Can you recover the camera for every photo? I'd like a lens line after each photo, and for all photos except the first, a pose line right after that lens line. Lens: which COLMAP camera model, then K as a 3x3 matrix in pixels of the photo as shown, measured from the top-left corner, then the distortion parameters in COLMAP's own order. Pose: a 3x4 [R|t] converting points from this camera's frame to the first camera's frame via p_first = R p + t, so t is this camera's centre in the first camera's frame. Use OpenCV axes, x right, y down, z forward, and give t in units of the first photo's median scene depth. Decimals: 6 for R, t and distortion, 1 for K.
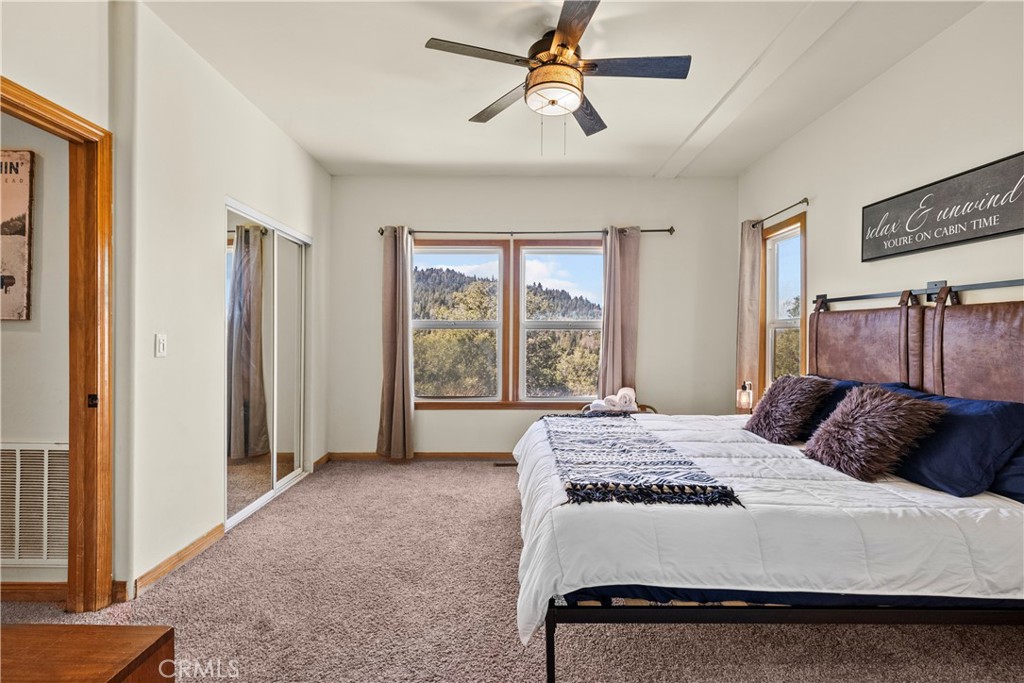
lens RADIAL K [[441.3, 0, 512.0], [0, 441.3, 341.5], [0, 0, 1]] dist [0.001917, 0.000033]
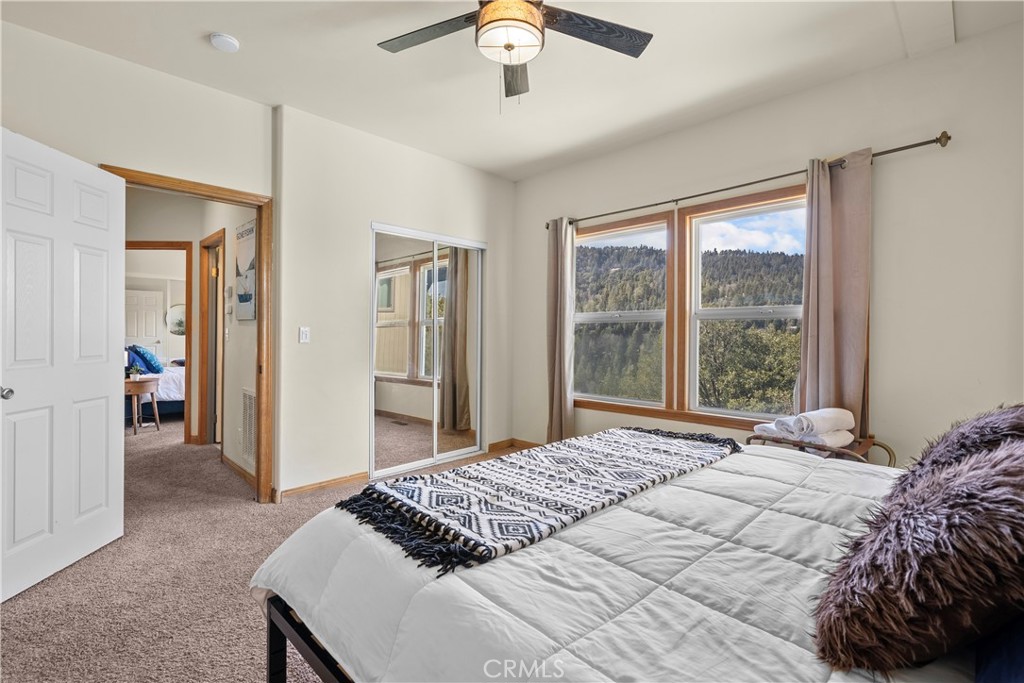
lens RADIAL K [[454.3, 0, 516.1], [0, 454.3, 337.6], [0, 0, 1]] dist [0.000241, -0.000424]
pose [[0.720656, 0.003034, -0.693286, 0.400621], [-0.006676, 0.999974, -0.002564, 0.008386], [0.693260, 0.006476, 0.720658, 0.221504]]
